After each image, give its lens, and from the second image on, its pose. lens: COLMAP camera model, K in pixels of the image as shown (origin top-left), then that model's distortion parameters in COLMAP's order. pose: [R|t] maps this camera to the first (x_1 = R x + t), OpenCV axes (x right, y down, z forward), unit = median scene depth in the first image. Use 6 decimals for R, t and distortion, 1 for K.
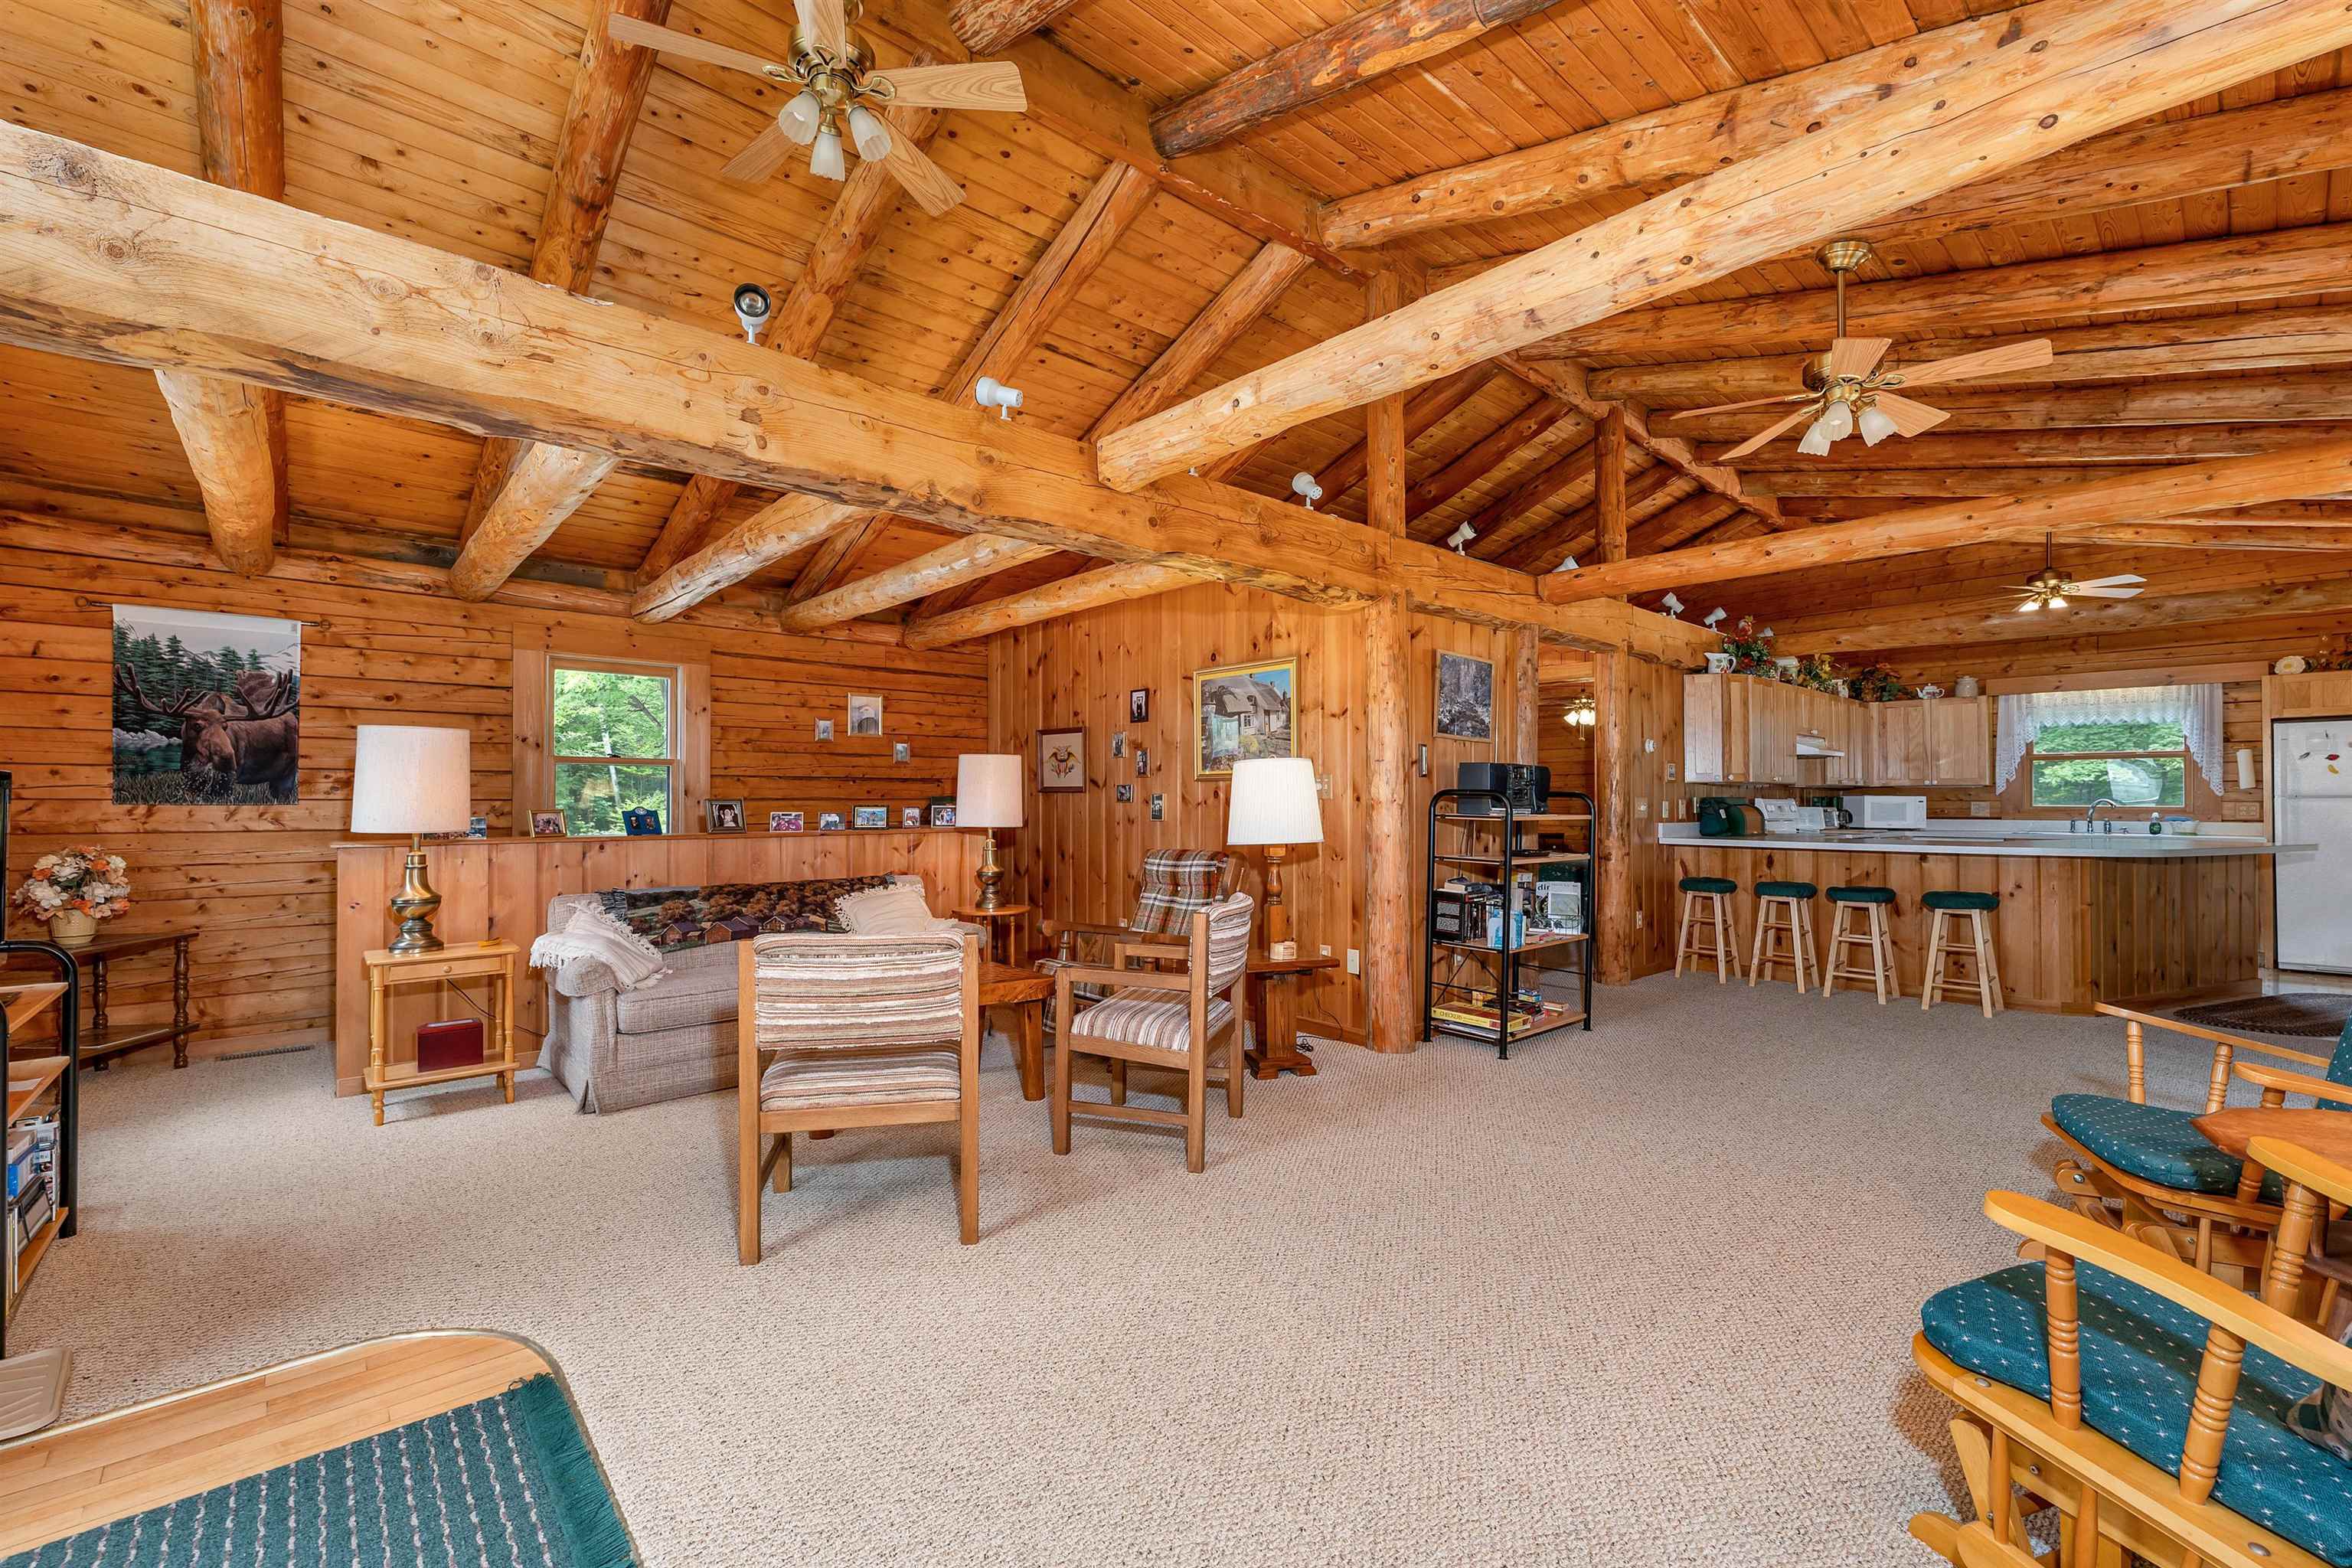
lens RADIAL K [[976.7, 0, 1168.3], [0, 976.7, 797.0], [0, 0, 1]] dist [0.003502, -0.000397]
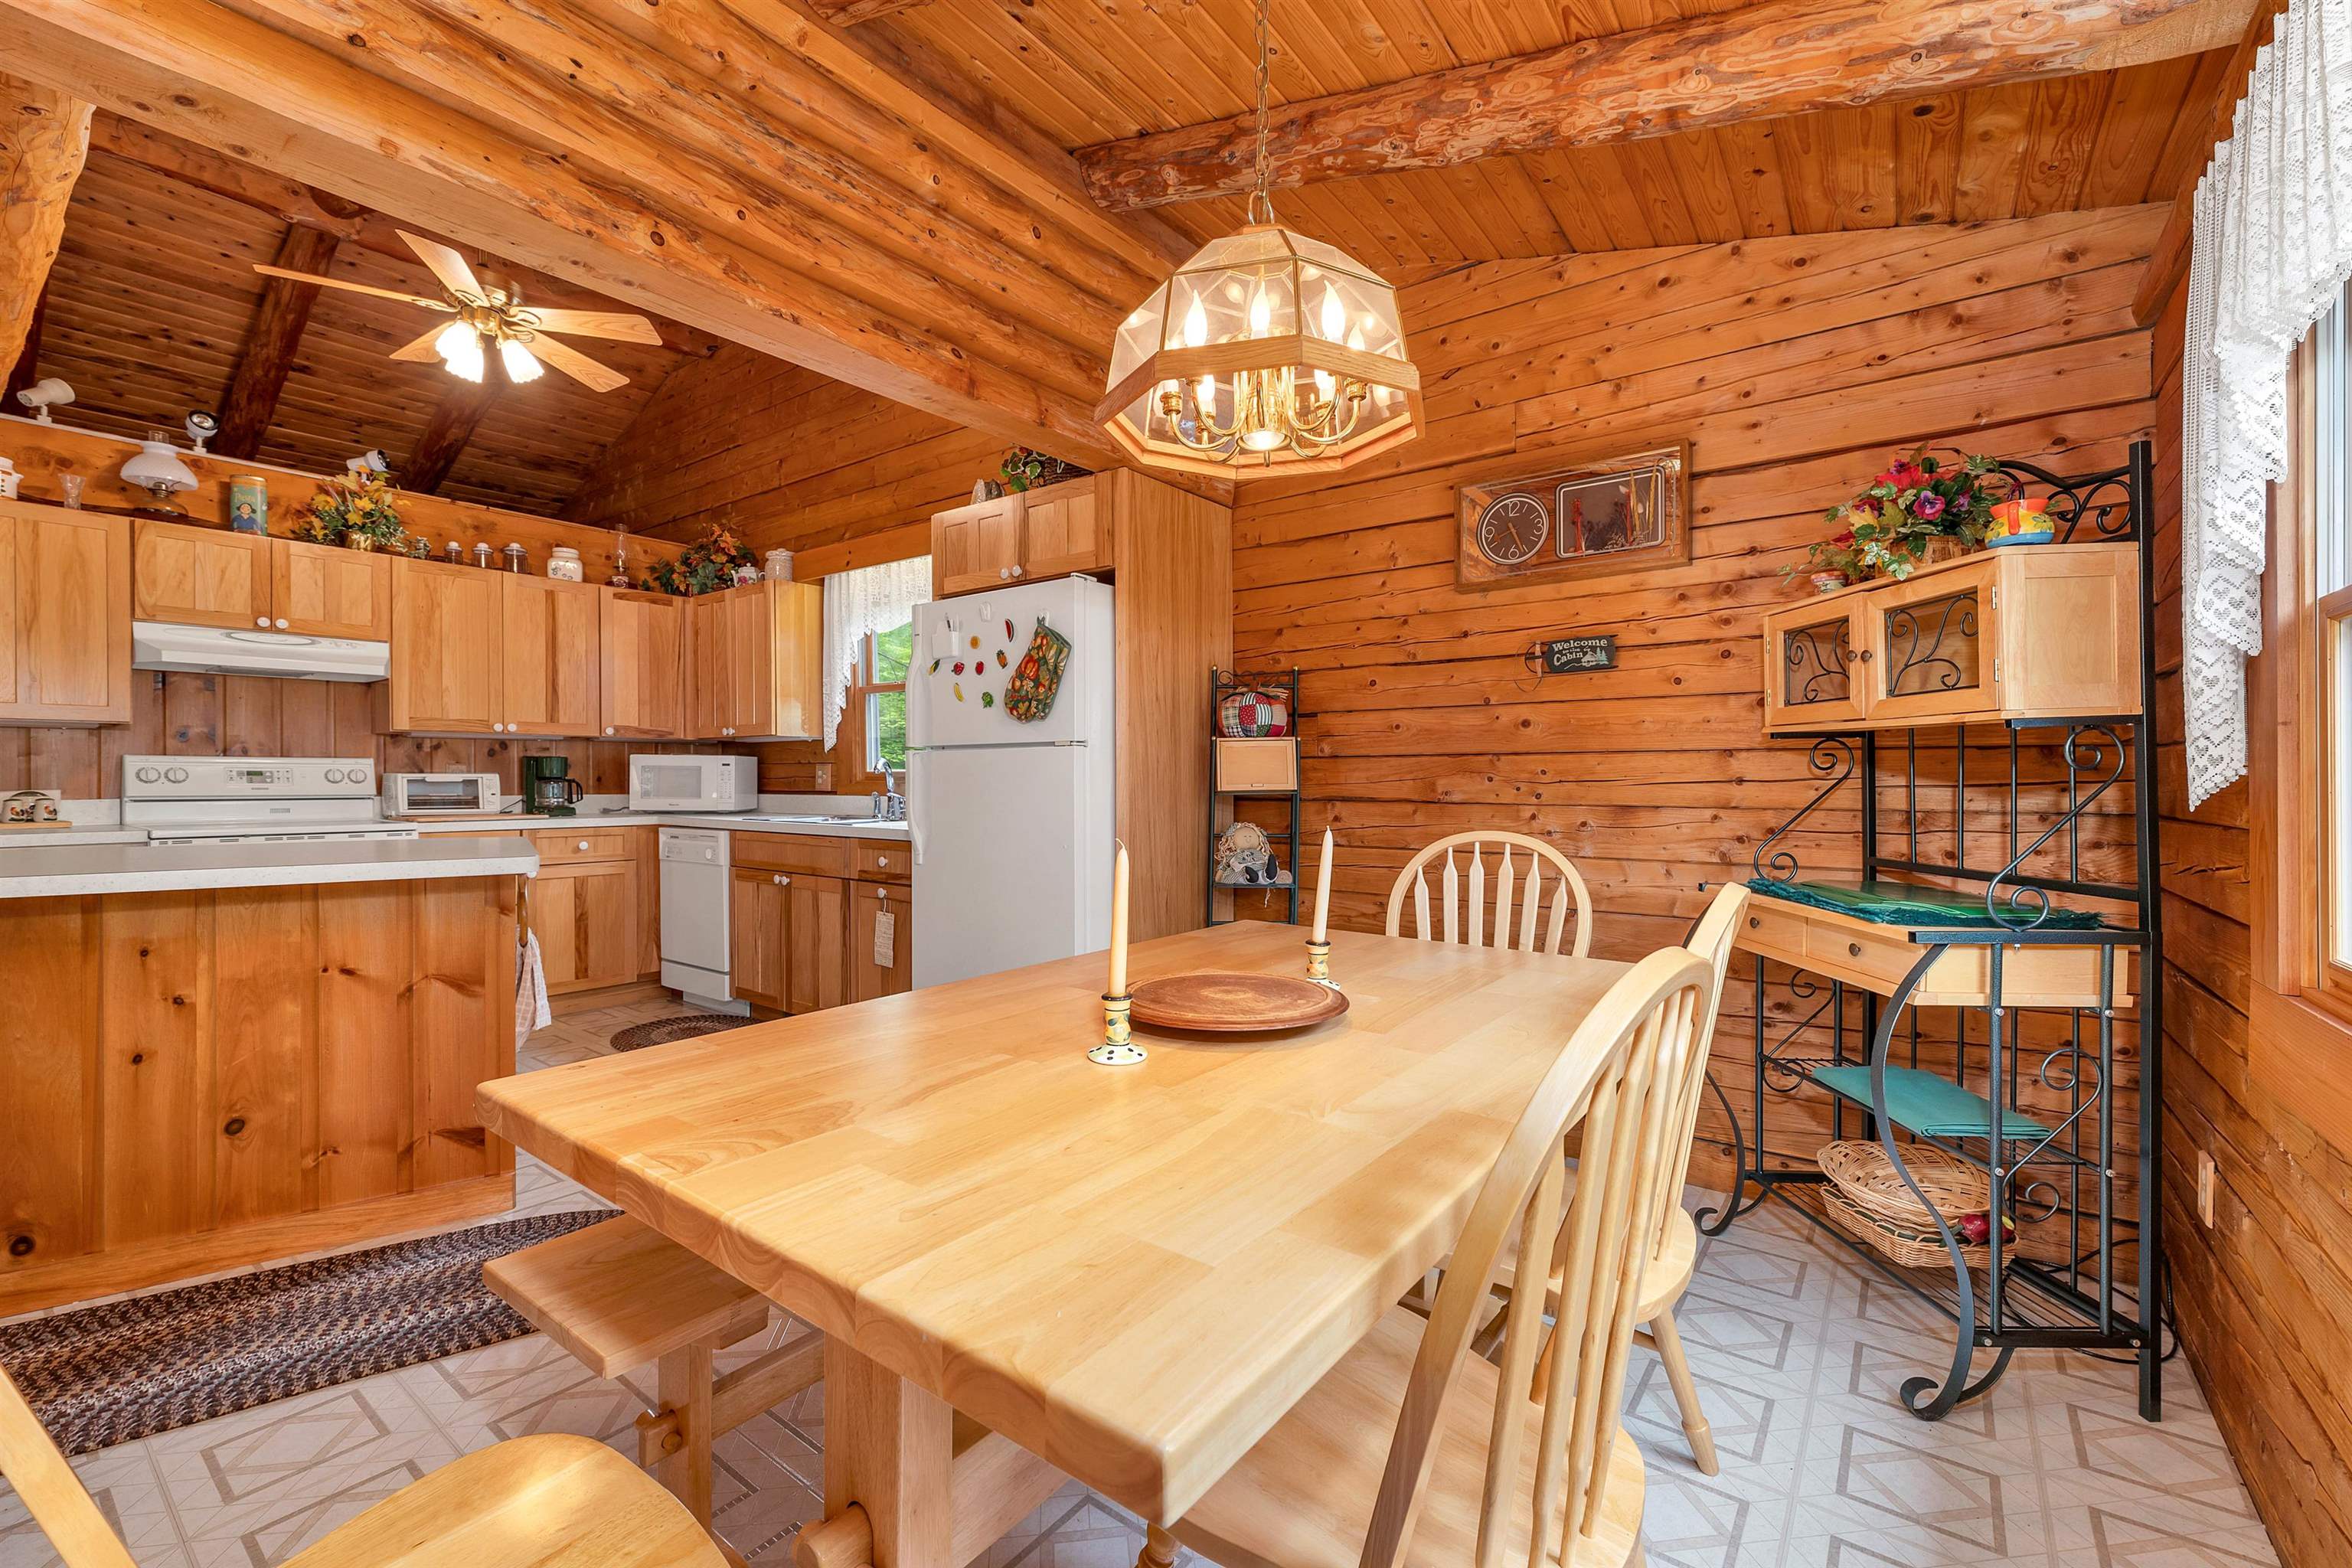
lens RADIAL K [[976.7, 0, 1181.7], [0, 976.7, 777.7], [0, 0, 1]] dist [0.003502, -0.000397]
pose [[0.979113, -0.002956, 0.203295, 1.050381], [0.001708, 0.999979, 0.006315, 0.010456], [-0.203309, -0.005836, 0.979097, 0.431162]]
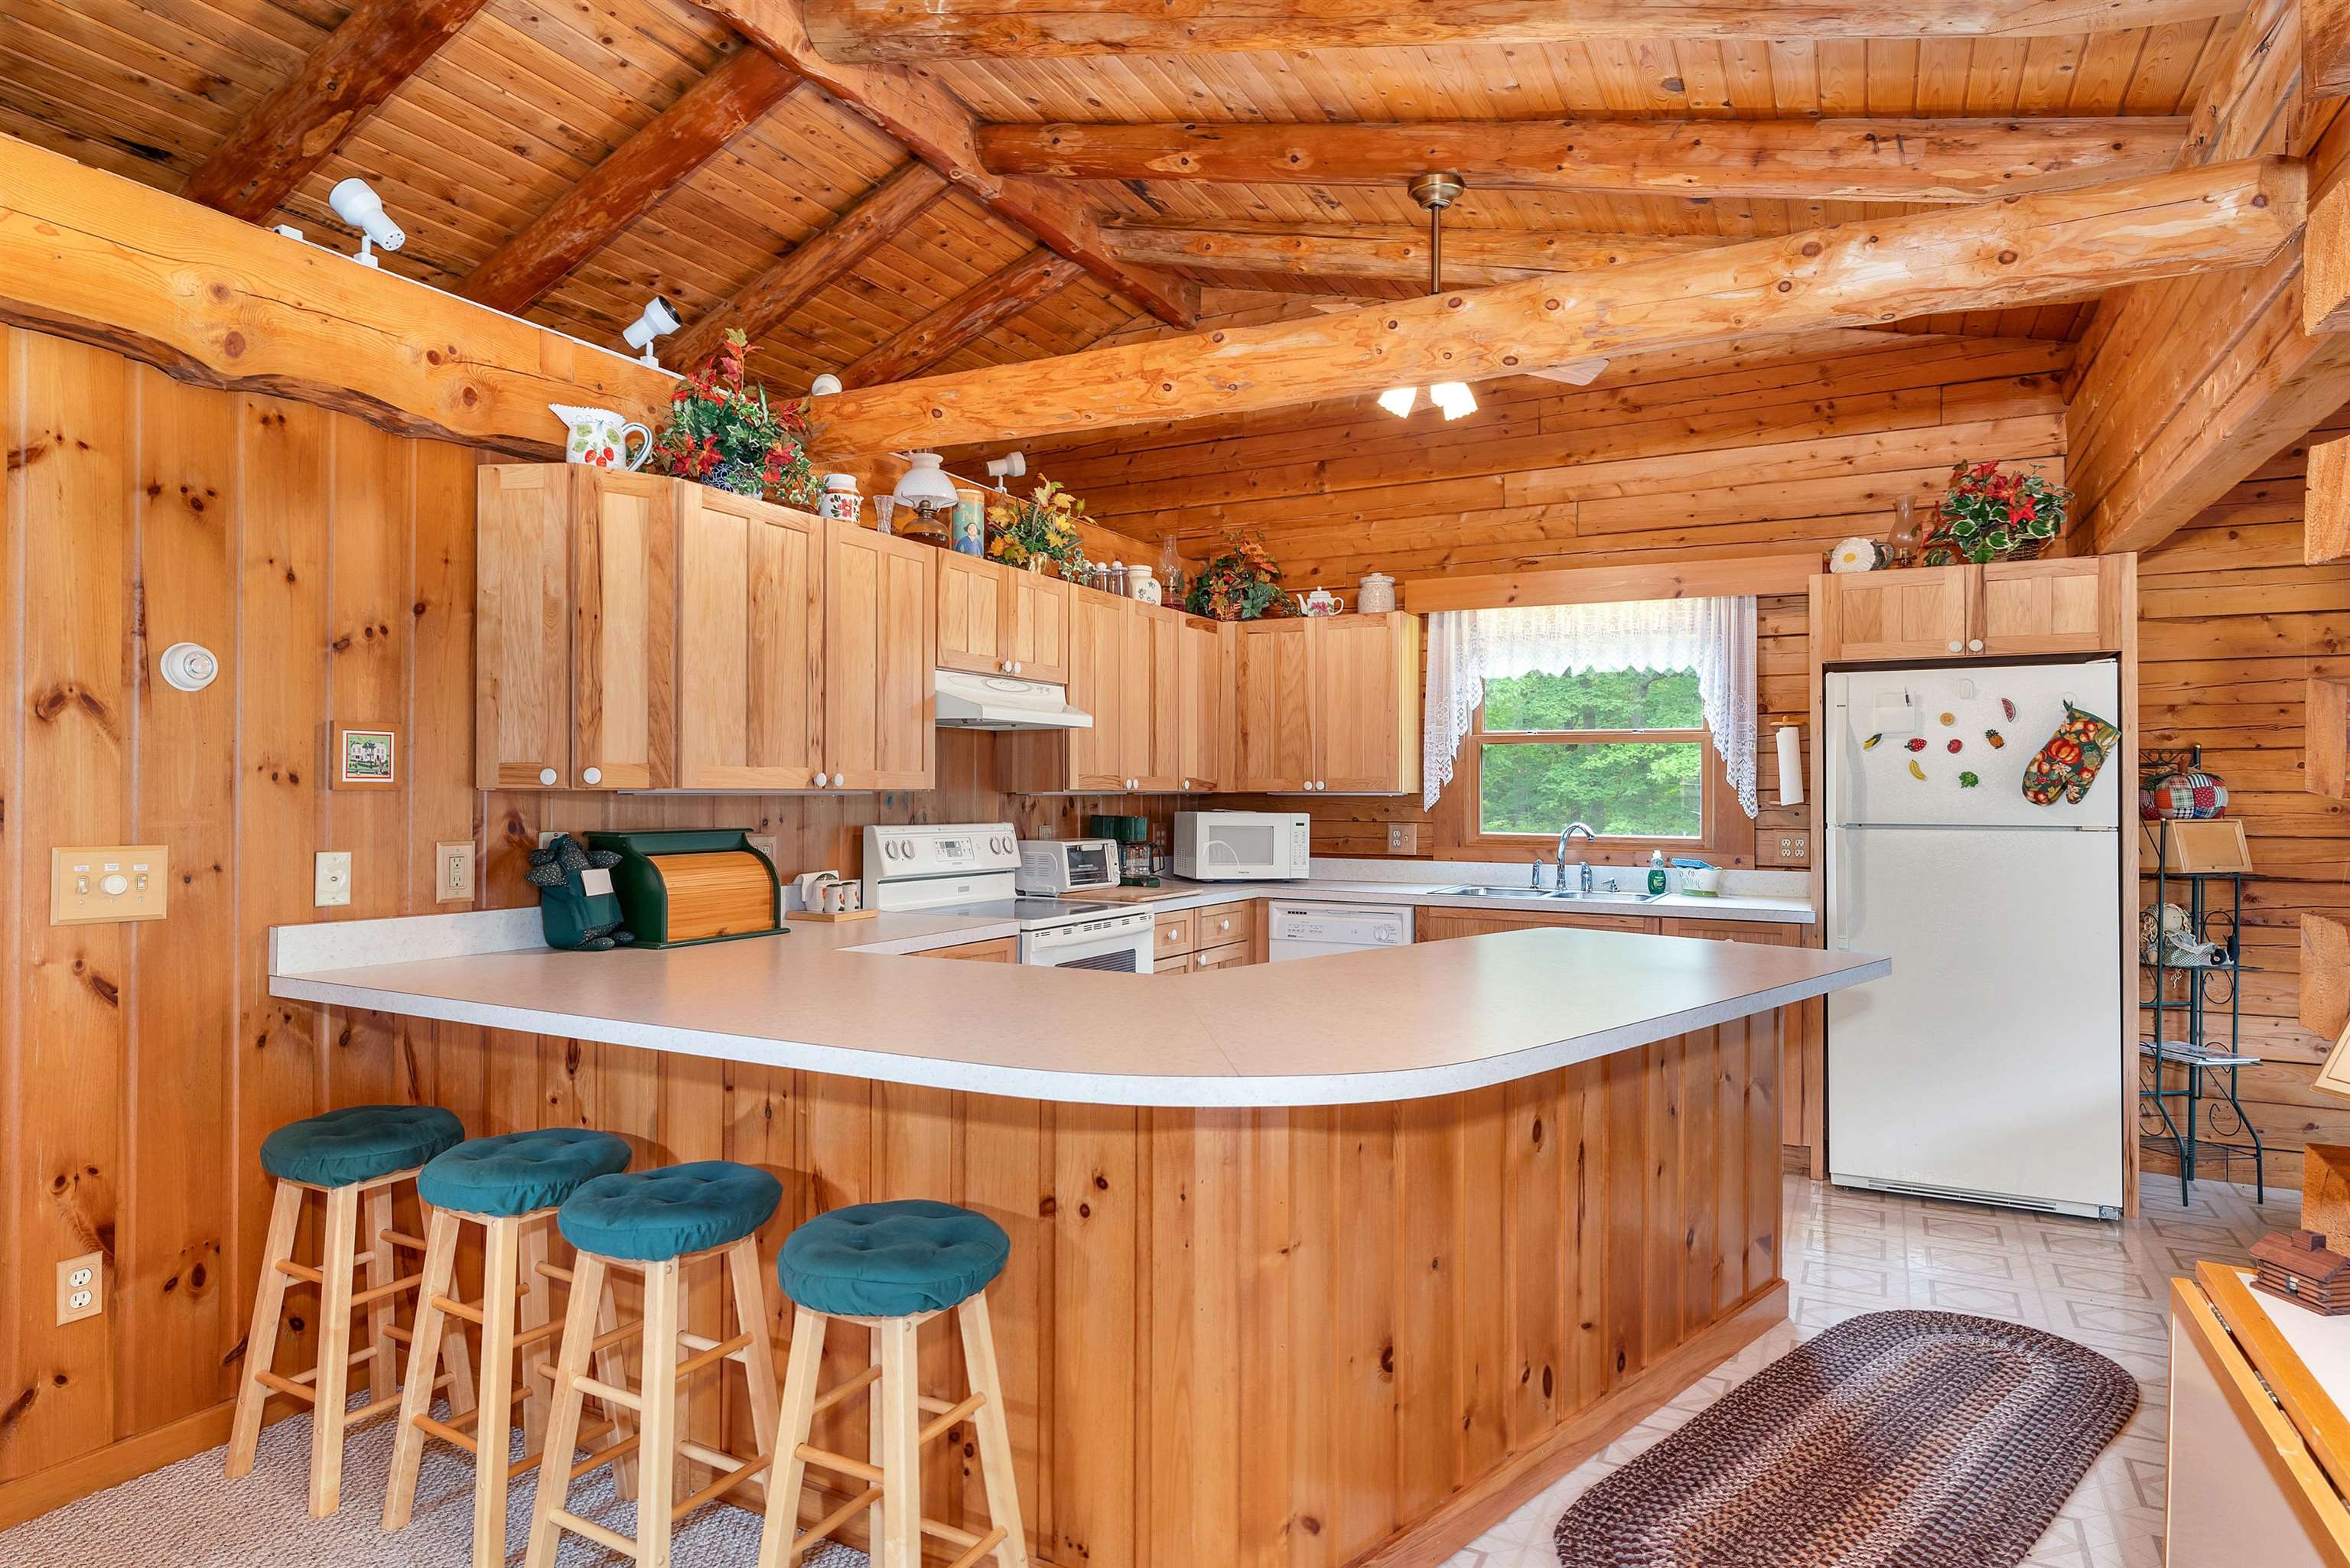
lens RADIAL K [[1297.3, 0, 1177.8], [0, 1297.3, 788.5], [0, 0, 1]] dist [-0.006231, -0.000041]
pose [[0.936992, 0.004601, 0.349319, 0.553660], [-0.005351, 0.999985, 0.001183, -0.015797], [-0.349309, -0.002977, 0.937003, 0.469758]]
